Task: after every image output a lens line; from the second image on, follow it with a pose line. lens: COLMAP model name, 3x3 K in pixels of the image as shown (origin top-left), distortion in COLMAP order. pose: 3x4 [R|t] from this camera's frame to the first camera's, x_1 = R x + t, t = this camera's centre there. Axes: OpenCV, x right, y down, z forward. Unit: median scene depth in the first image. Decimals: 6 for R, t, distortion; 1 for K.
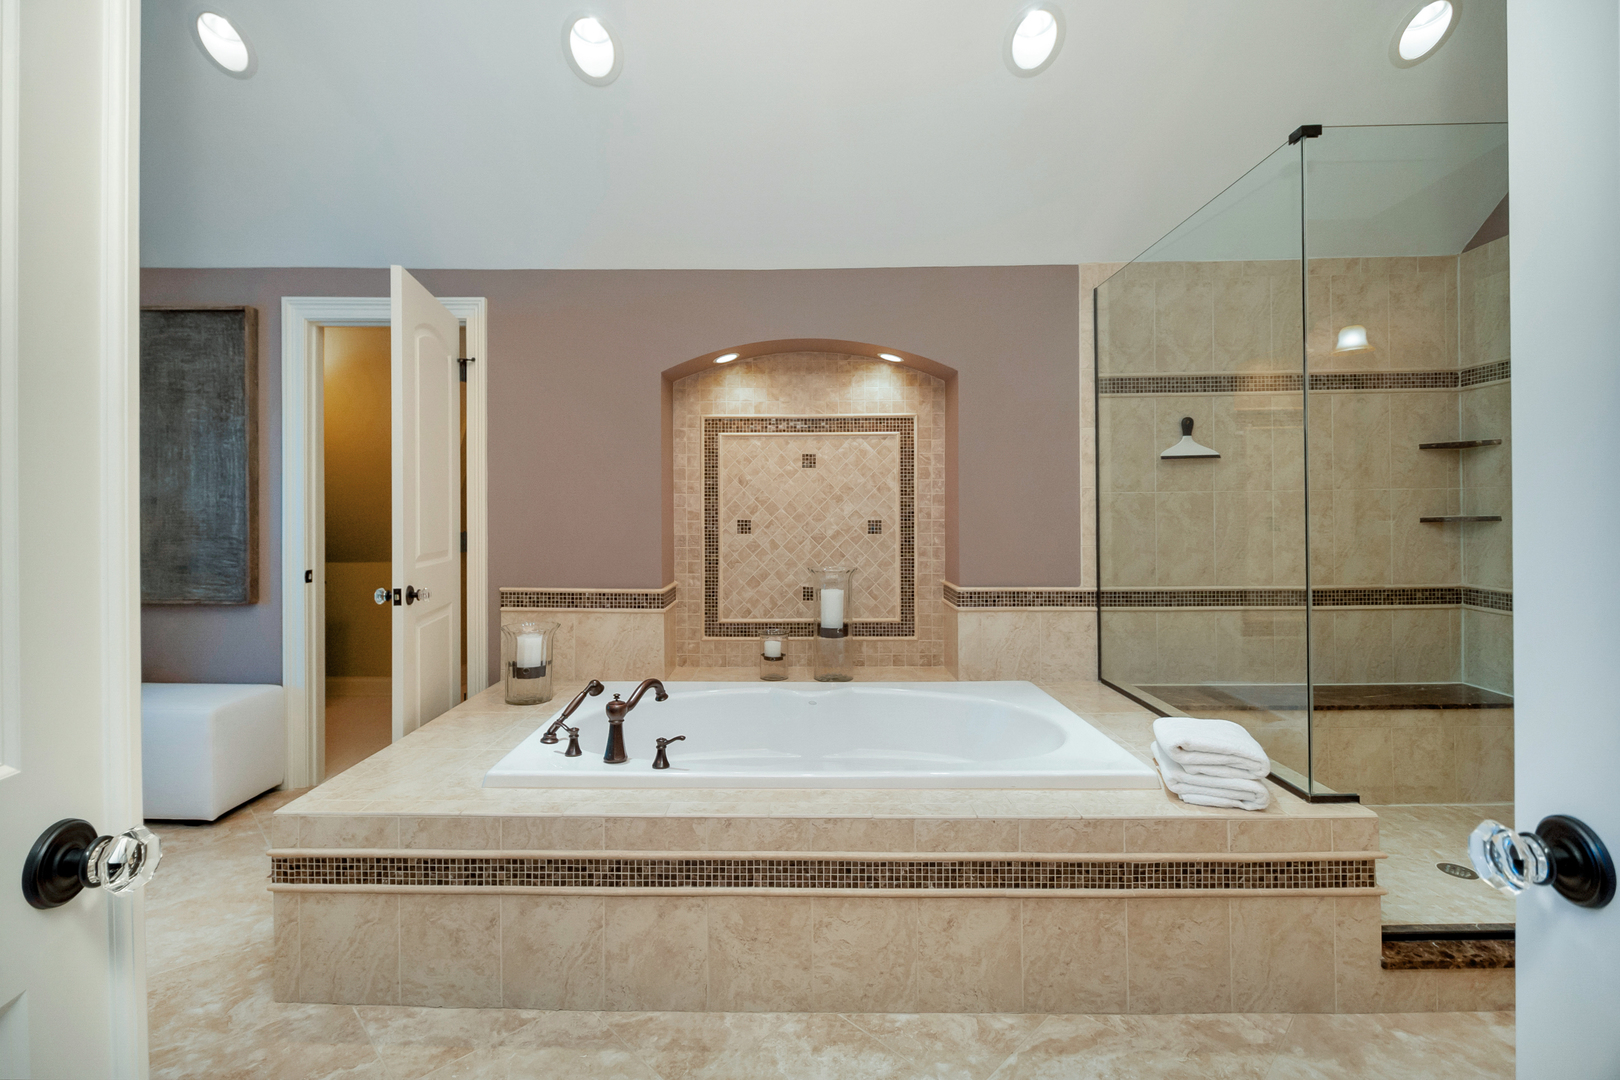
lens RADIAL K [[709.5, 0, 808.0], [0, 709.5, 505.6], [0, 0, 1]] dist [-0.023202, -0.000231]
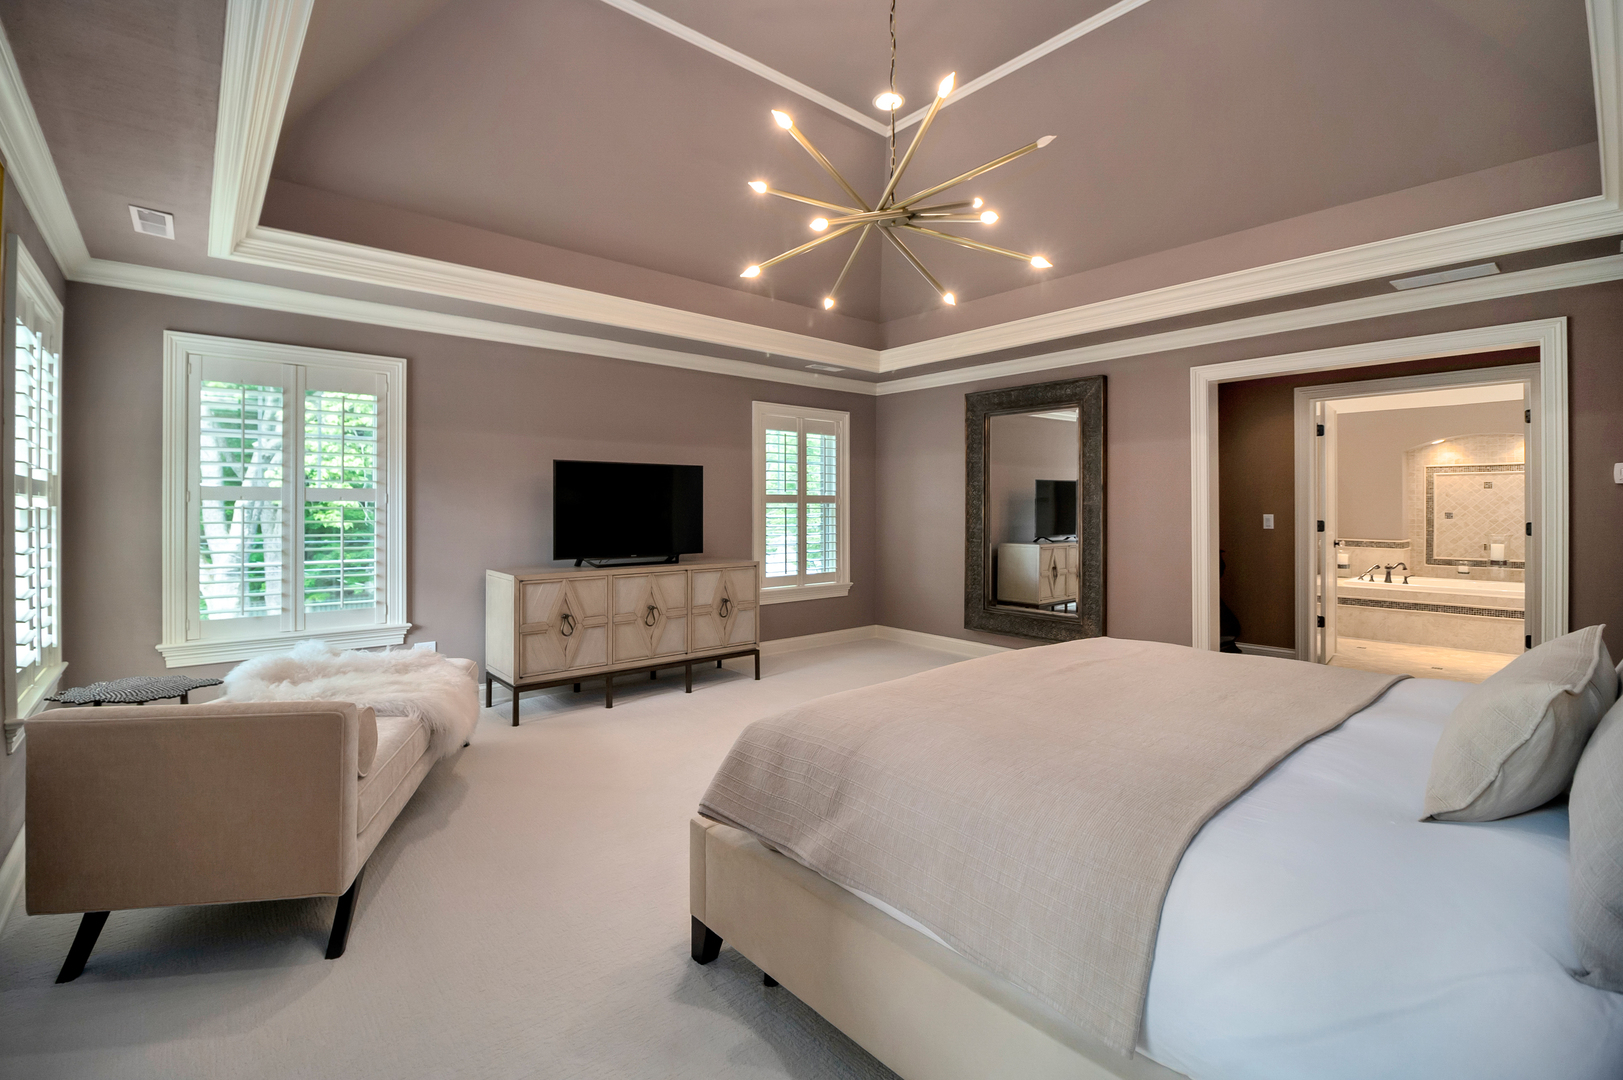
lens RADIAL K [[710.8, 0, 809.5], [0, 710.8, 505.6], [0, 0, 1]] dist [-0.023202, -0.000231]
pose [[0.634084, 0.004272, -0.773252, 0.361579], [-0.000262, 0.999986, 0.005309, -0.013793], [0.773264, -0.003164, 0.634076, -2.122820]]
